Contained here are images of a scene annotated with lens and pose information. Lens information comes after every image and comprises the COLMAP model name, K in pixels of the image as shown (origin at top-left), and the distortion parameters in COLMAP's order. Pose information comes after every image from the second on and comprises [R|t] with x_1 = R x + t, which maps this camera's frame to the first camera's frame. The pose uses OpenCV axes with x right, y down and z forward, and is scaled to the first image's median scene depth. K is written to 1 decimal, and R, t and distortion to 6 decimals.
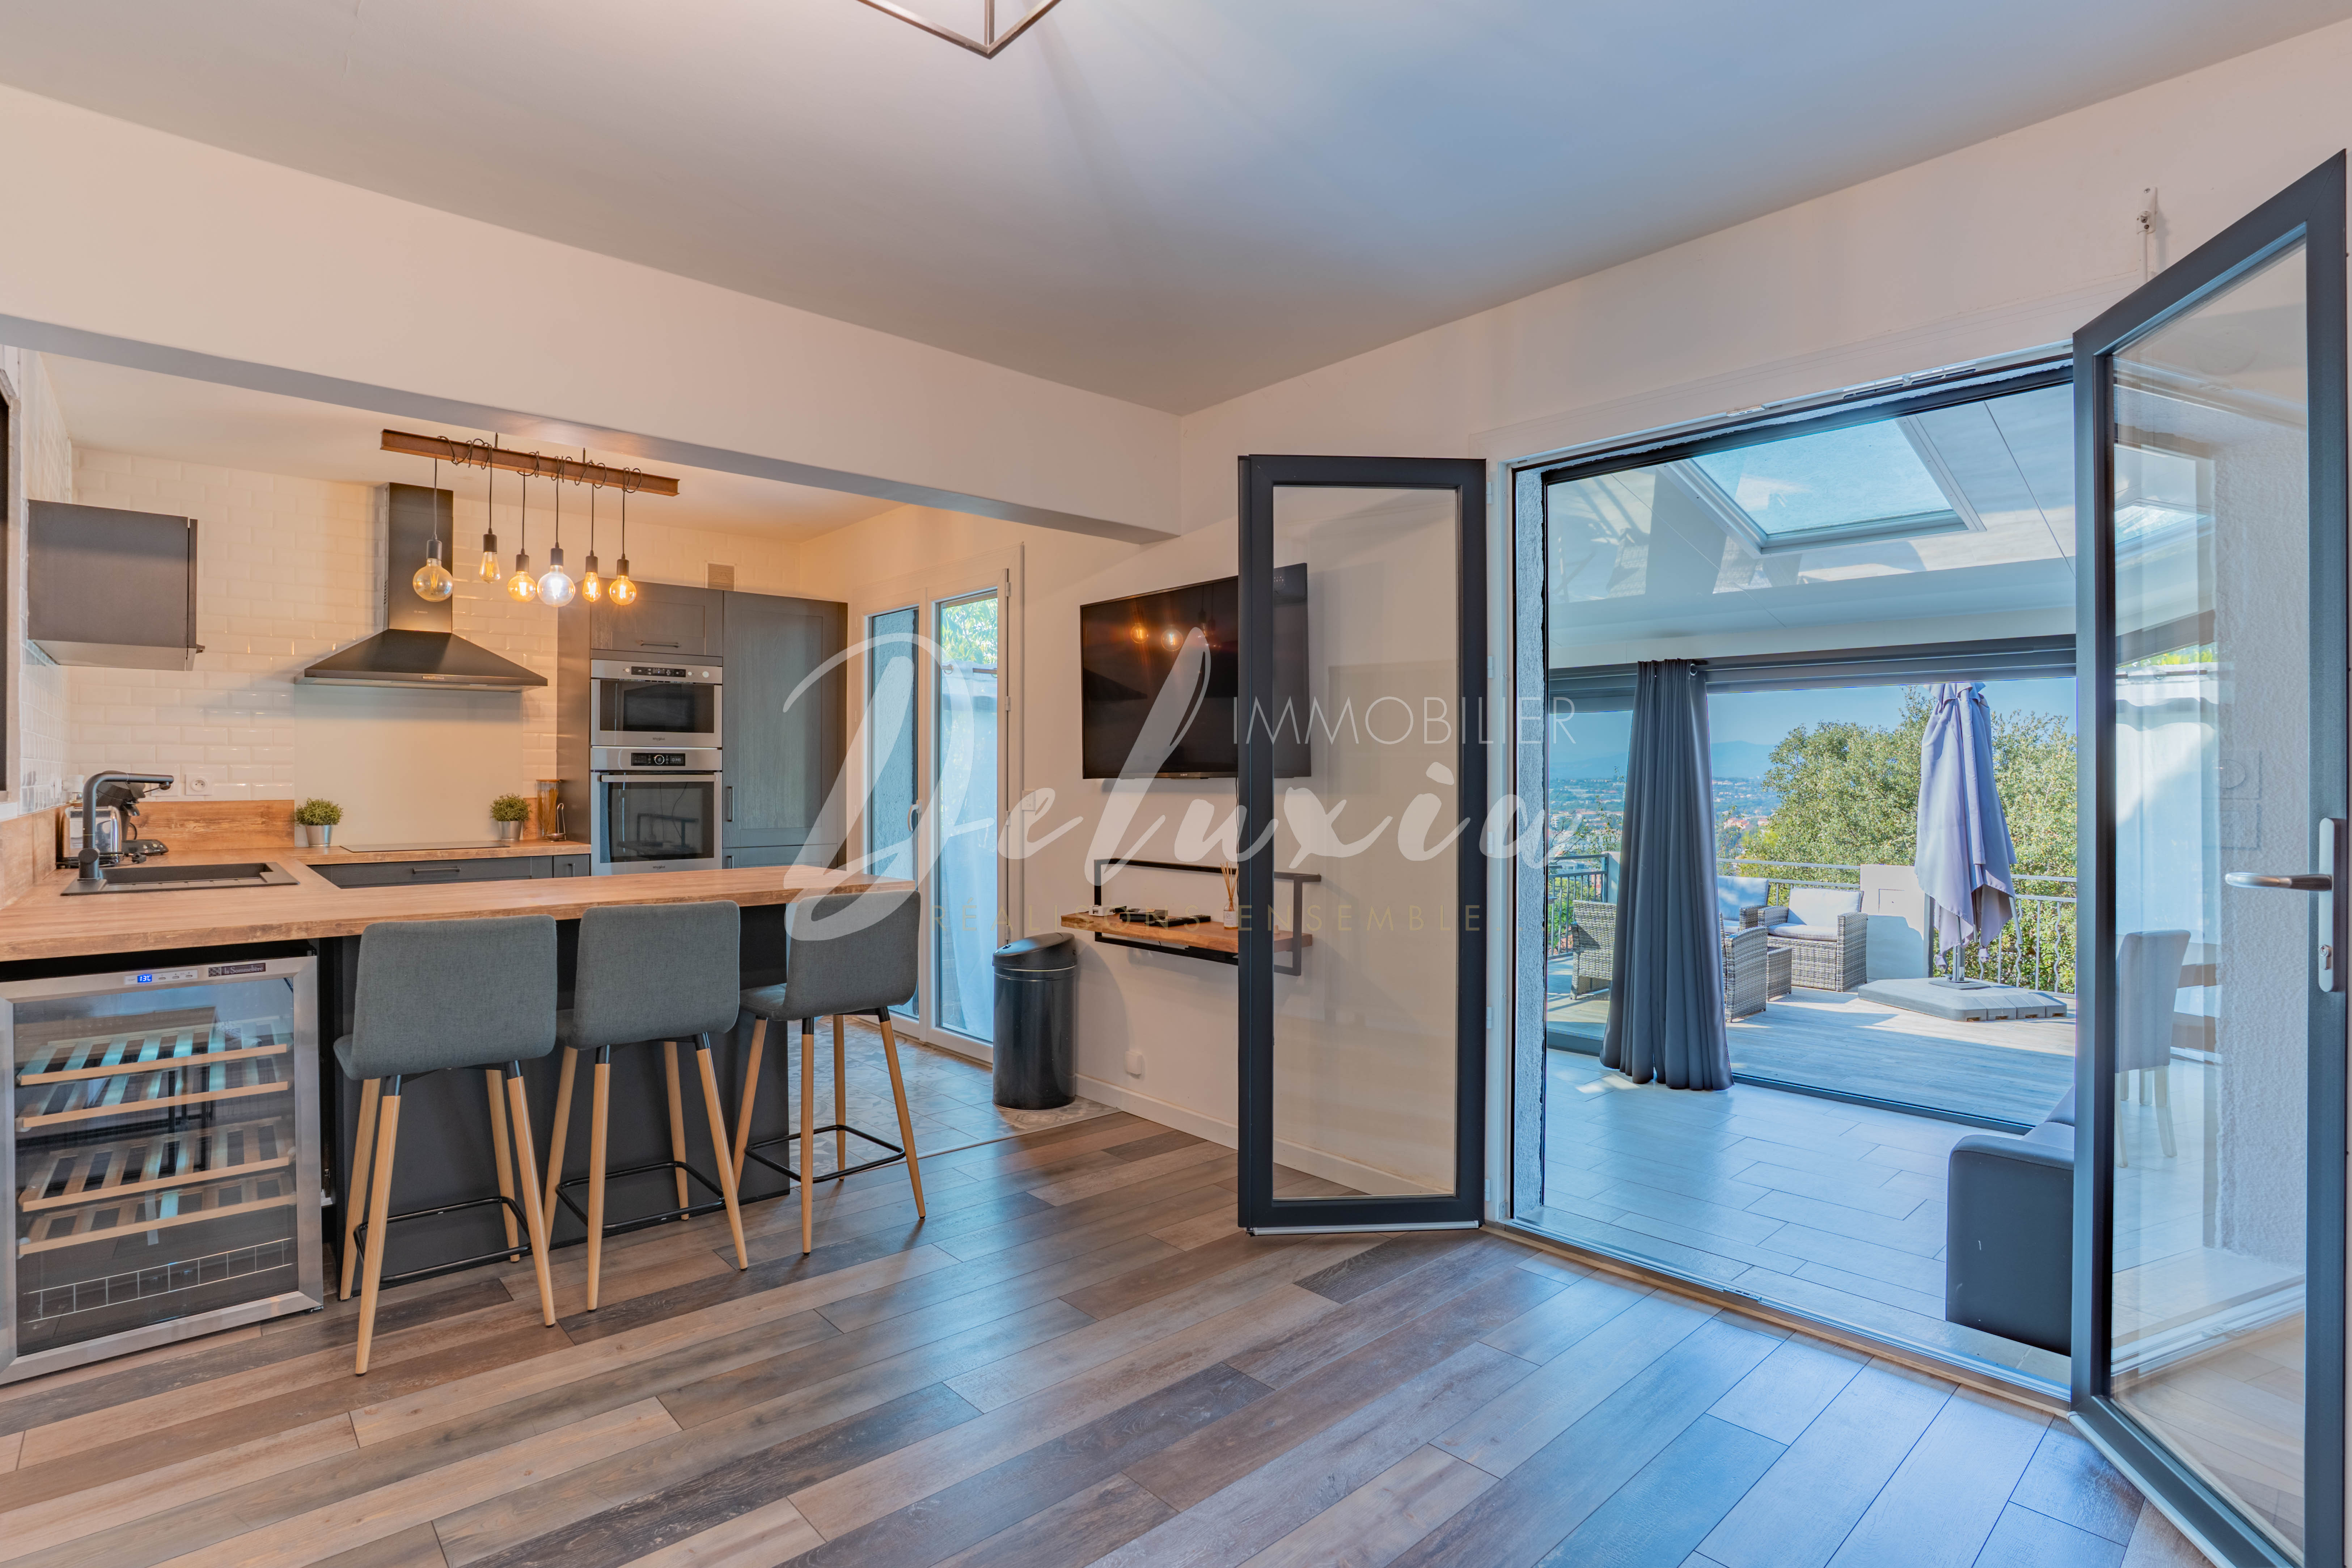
lens RADIAL K [[1158.2, 0, 1182.2], [0, 1158.2, 774.4], [0, 0, 1]] dist [-0.078049, 0.036556]
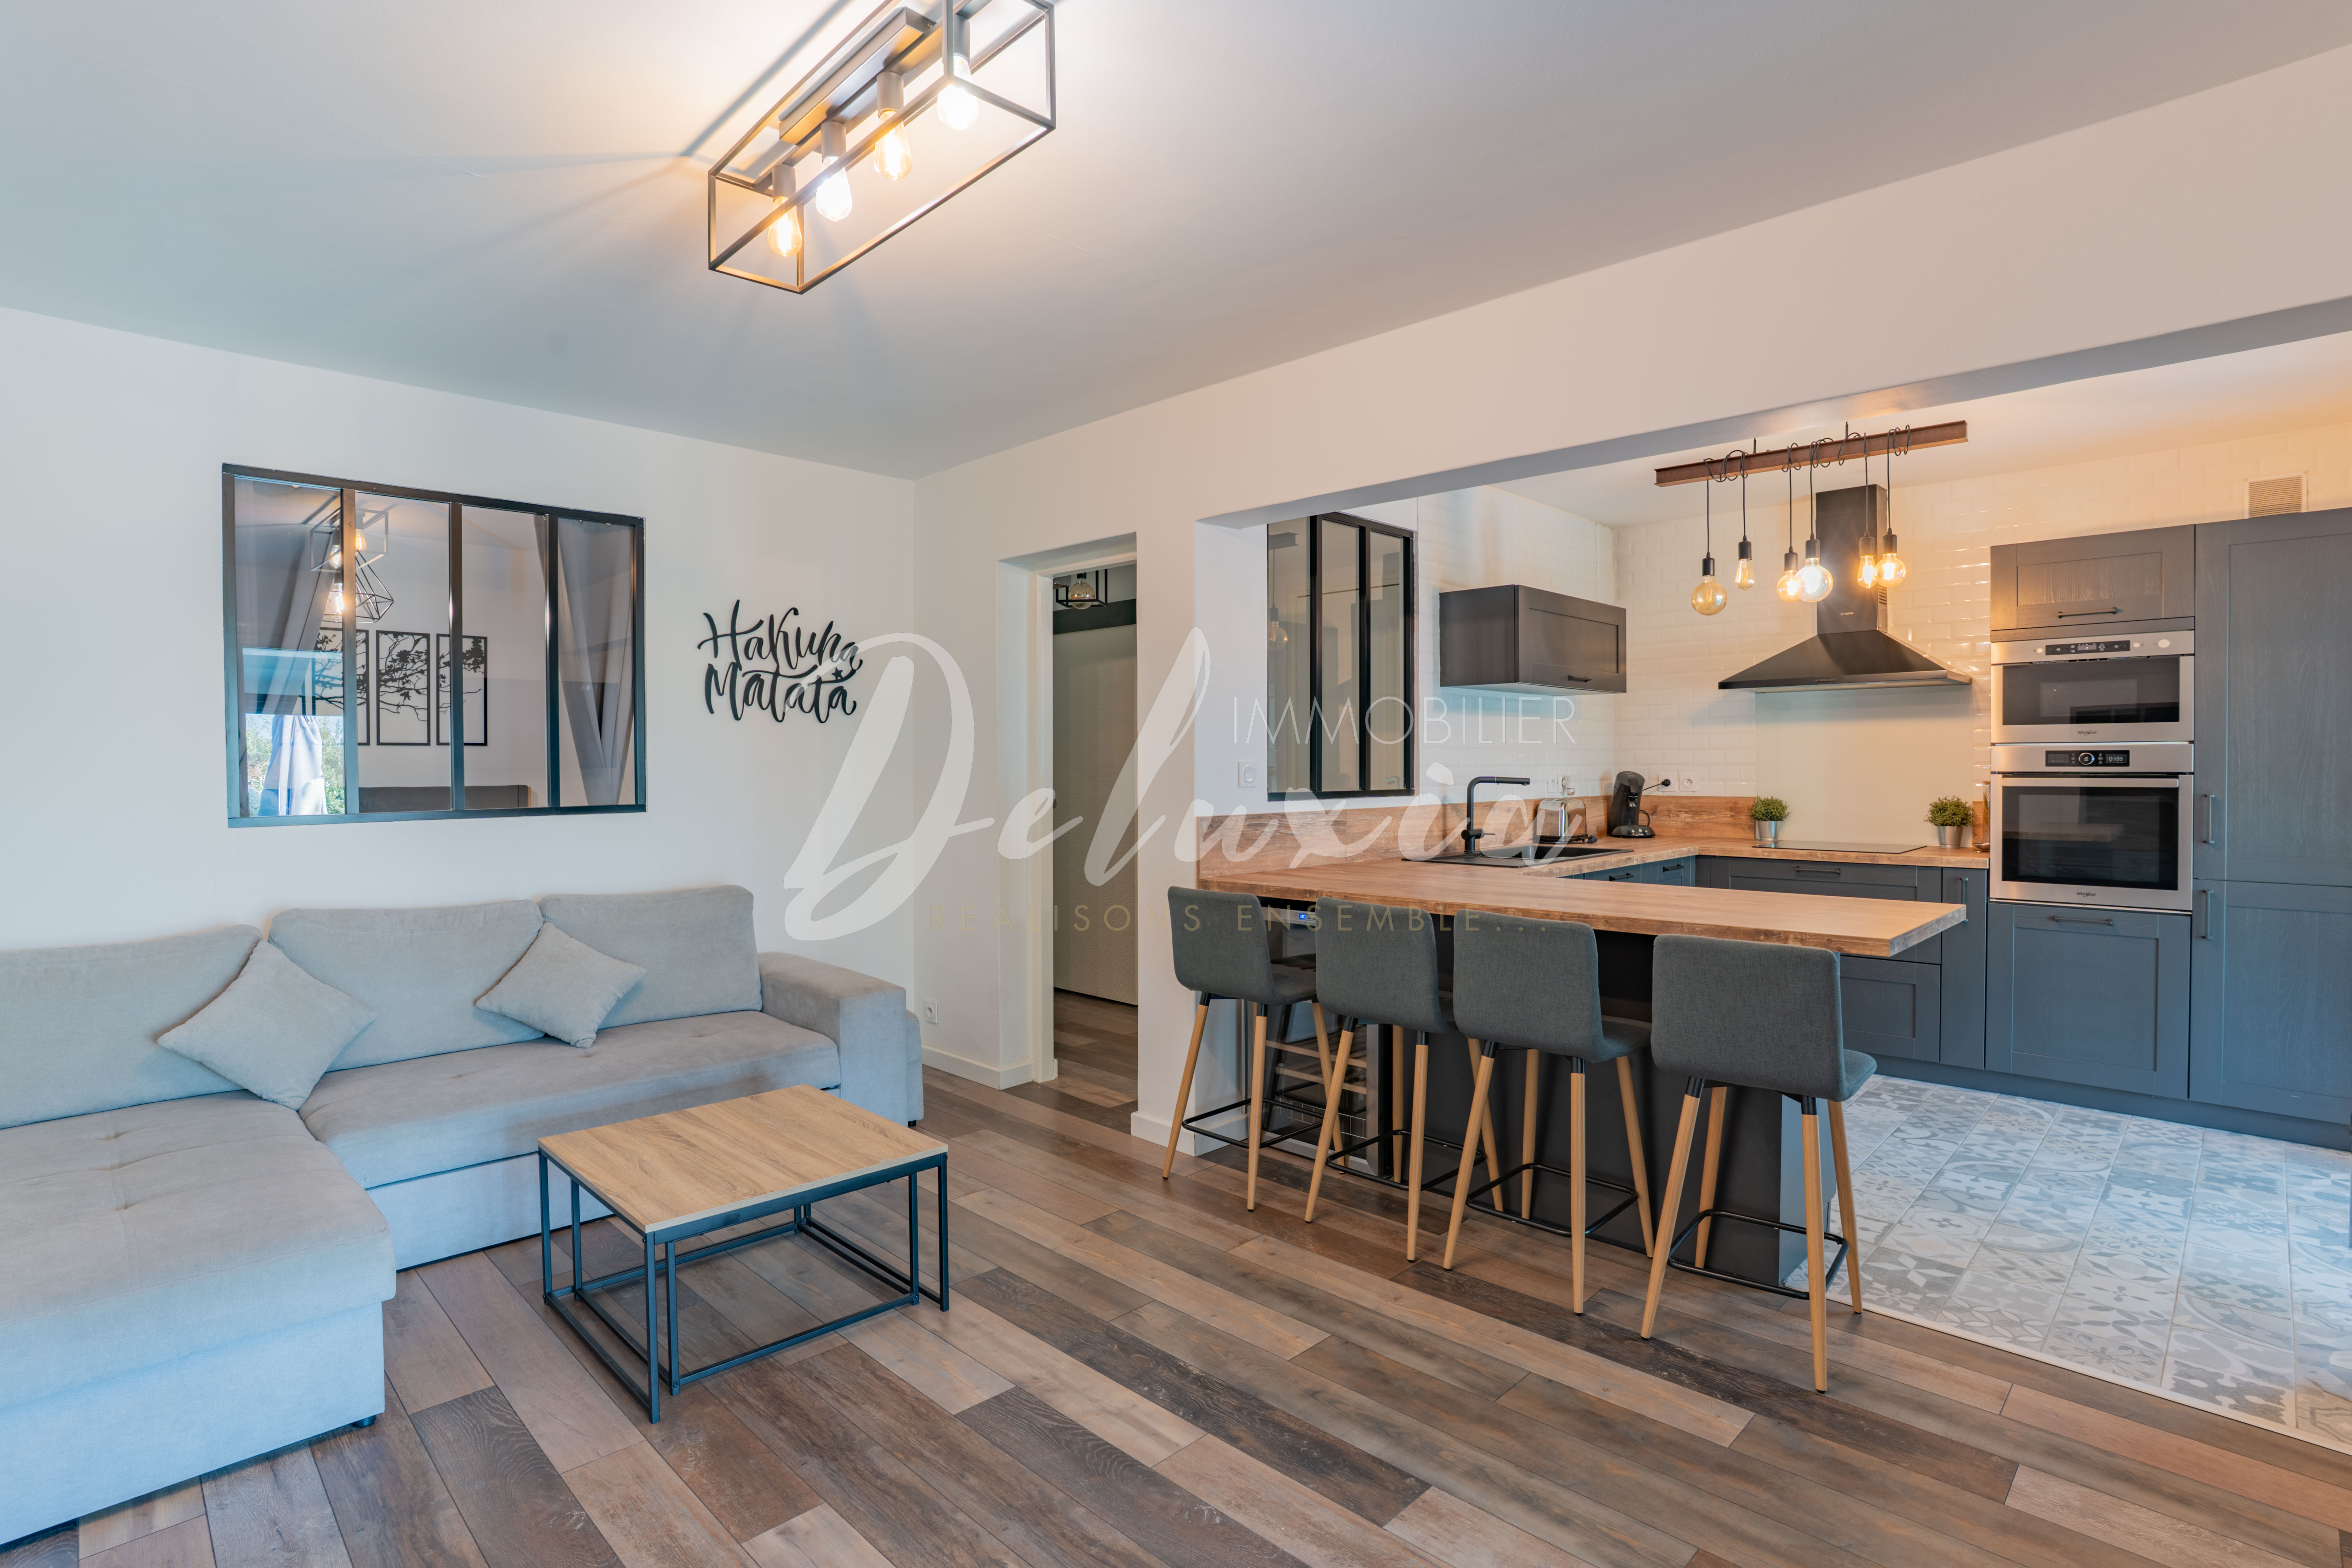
lens RADIAL K [[1158.2, 0, 1182.2], [0, 1158.2, 774.4], [0, 0, 1]] dist [-0.078049, 0.036556]
pose [[0.052834, 0.010004, -0.998553, 0.350531], [0.003897, 0.999940, 0.010224, -0.015401], [0.998596, -0.004431, 0.052792, 0.409968]]
